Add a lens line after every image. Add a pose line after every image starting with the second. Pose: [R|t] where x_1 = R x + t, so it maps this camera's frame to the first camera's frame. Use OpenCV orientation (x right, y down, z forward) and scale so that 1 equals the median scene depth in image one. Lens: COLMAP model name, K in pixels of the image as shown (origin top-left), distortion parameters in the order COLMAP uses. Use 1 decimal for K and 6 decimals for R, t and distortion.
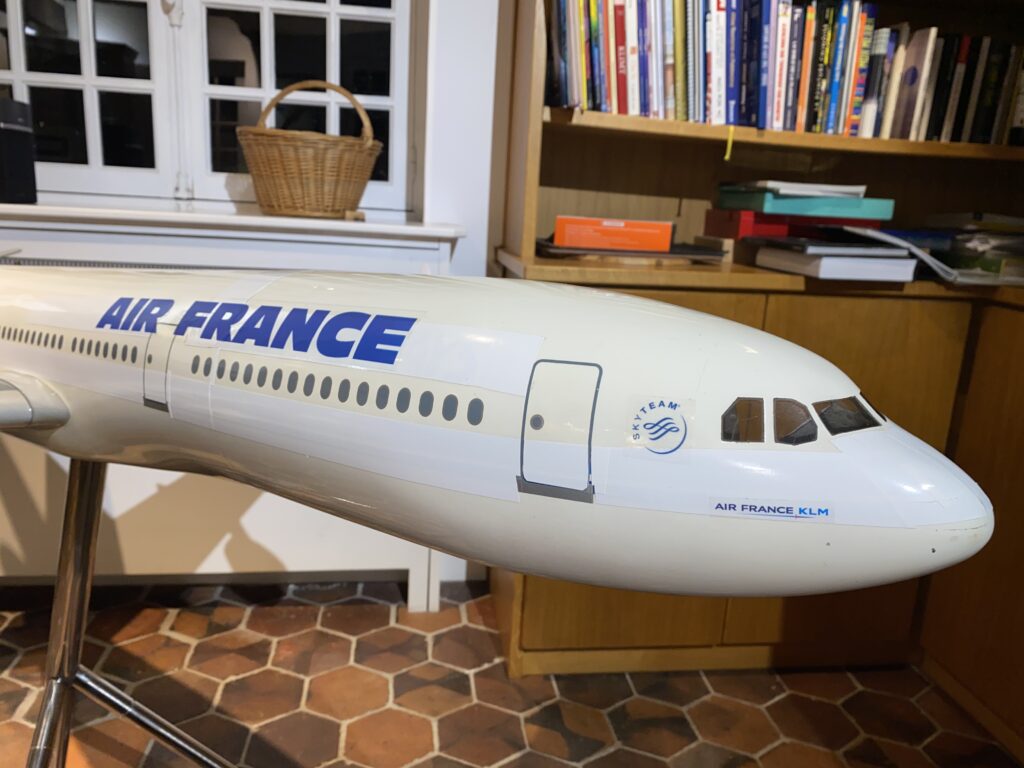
lens RADIAL K [[767.1, 0, 513.8], [0, 767.1, 361.6], [0, 0, 1]] dist [0.103390, -0.184262]
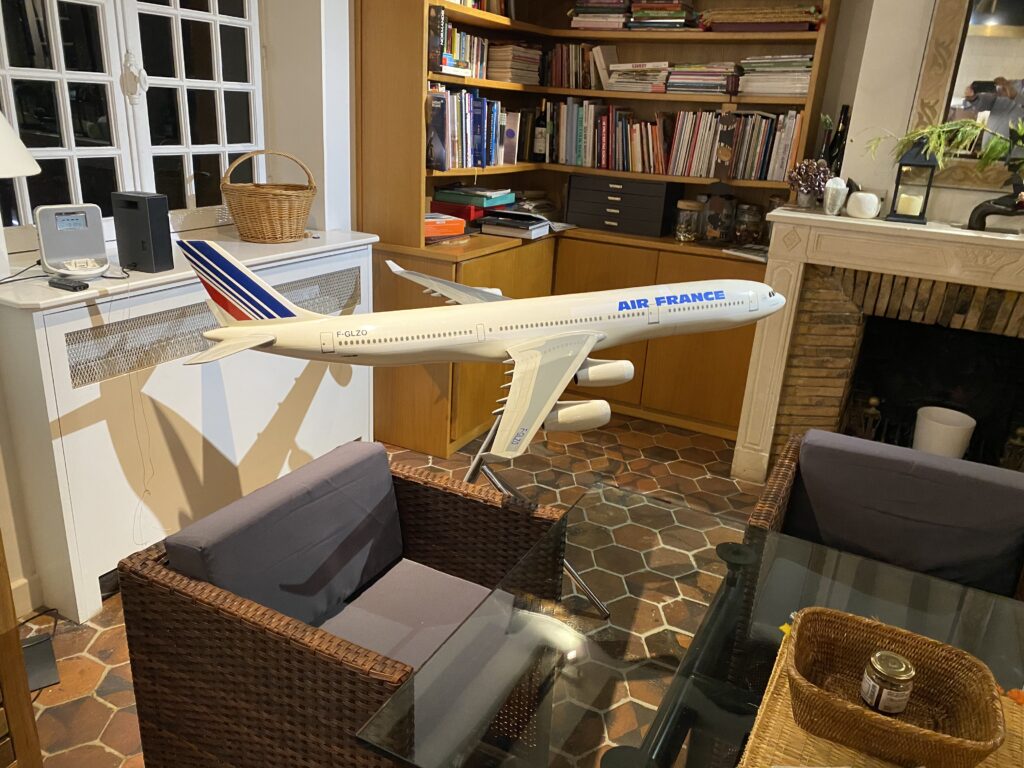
lens RADIAL K [[767.1, 0, 513.8], [0, 767.1, 361.6], [0, 0, 1]] dist [0.103390, -0.184262]
pose [[0.572815, -0.276750, 0.771552, -1.357751], [0.143492, 0.960600, 0.238028, -0.276417], [-0.807027, -0.025634, 0.589957, -0.301762]]
